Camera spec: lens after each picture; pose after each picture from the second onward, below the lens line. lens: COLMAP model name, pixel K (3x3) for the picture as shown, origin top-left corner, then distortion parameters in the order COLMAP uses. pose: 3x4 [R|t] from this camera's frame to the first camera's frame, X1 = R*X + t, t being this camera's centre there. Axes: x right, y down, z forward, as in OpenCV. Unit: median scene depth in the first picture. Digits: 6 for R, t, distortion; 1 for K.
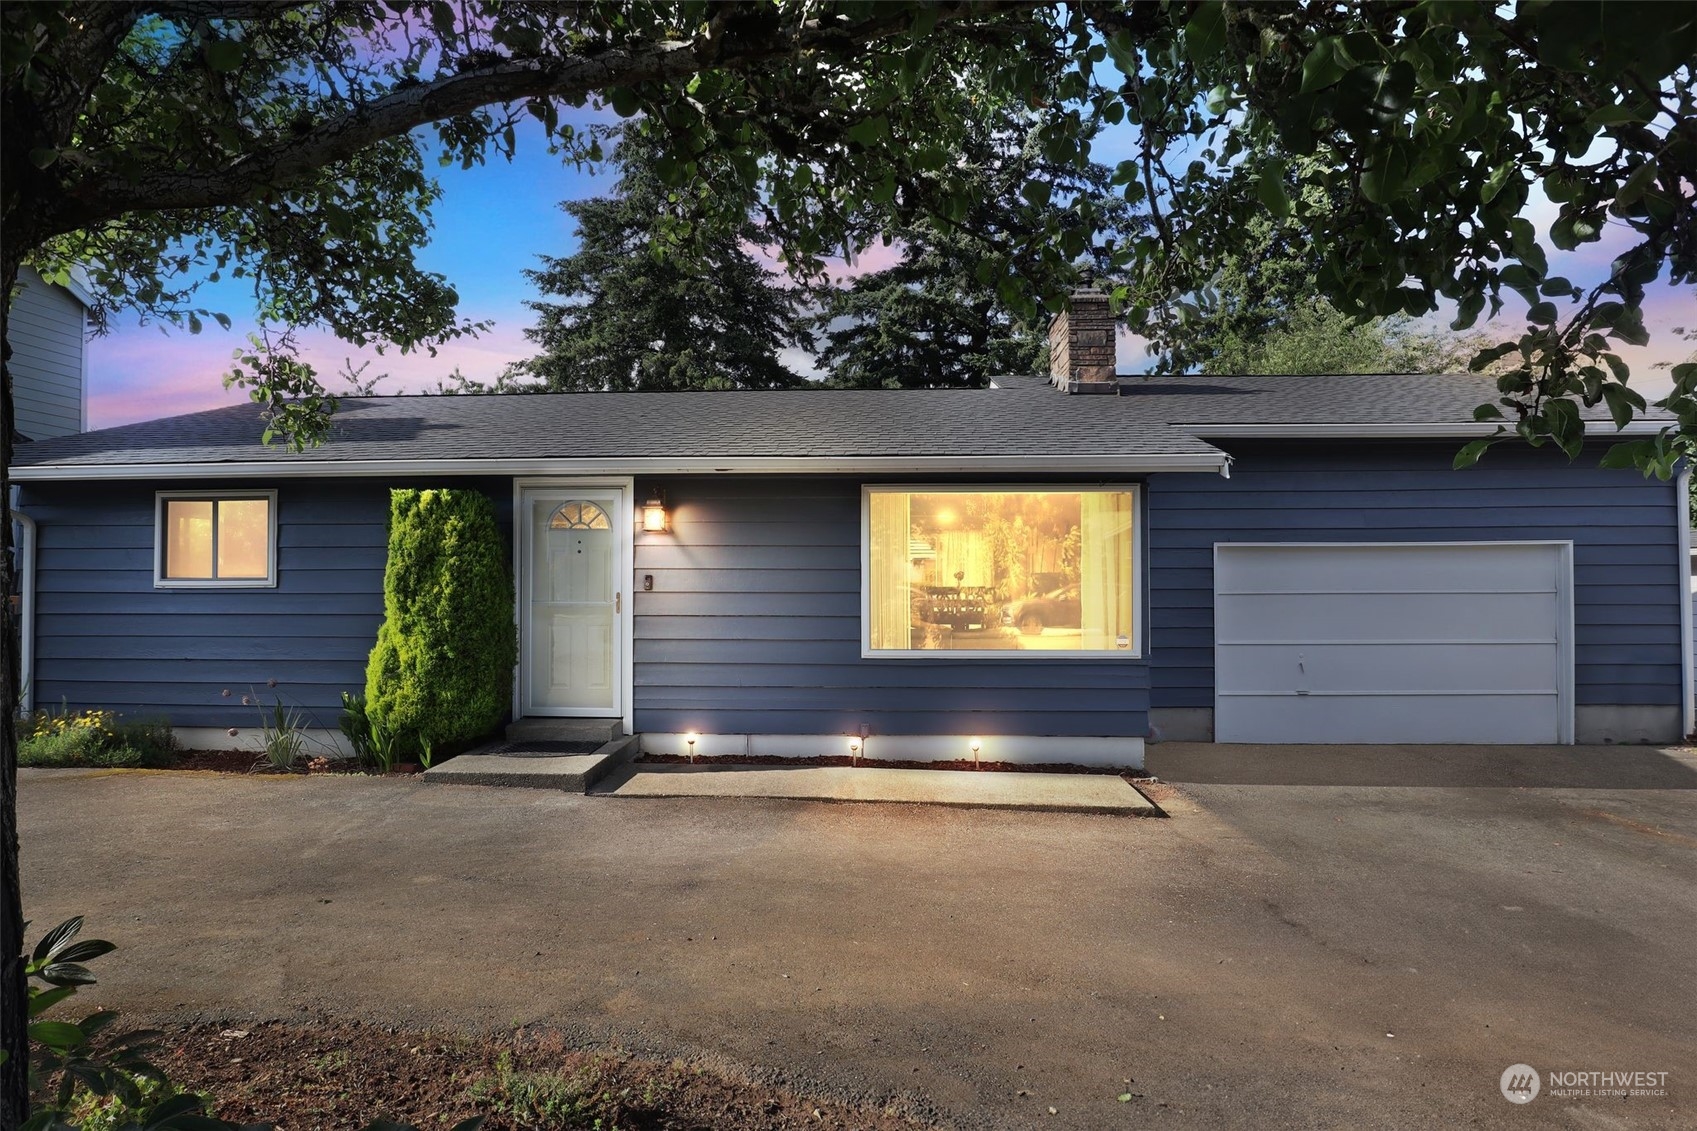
lens RADIAL K [[876.2, 0, 882.0], [0, 876.2, 566.2], [0, 0, 1]] dist [-0.031003, 0.001087]
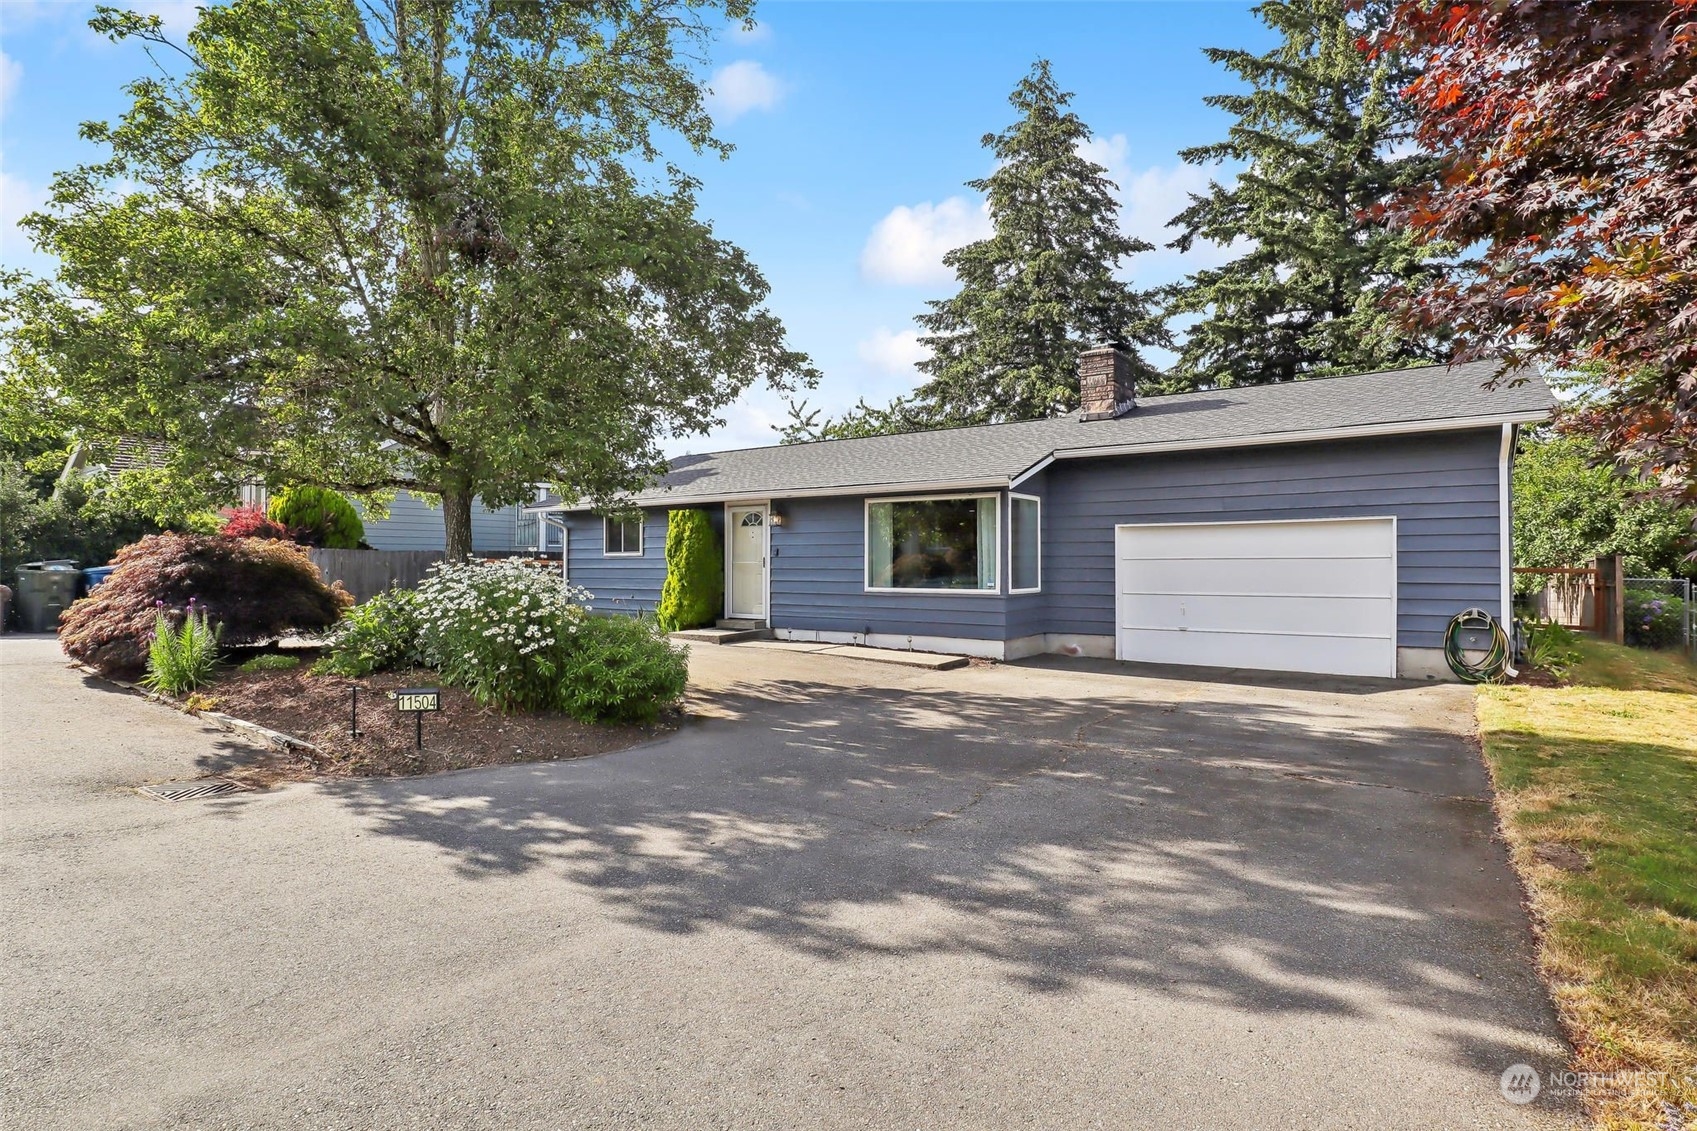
lens RADIAL K [[876.2, 0, 851.0], [0, 876.2, 567.5], [0, 0, 1]] dist [-0.031003, 0.001087]
pose [[0.836887, 0.002630, -0.547370, 0.727296], [0.006695, 0.999864, 0.015039, 0.018426], [0.547336, -0.016251, 0.836755, -0.431876]]
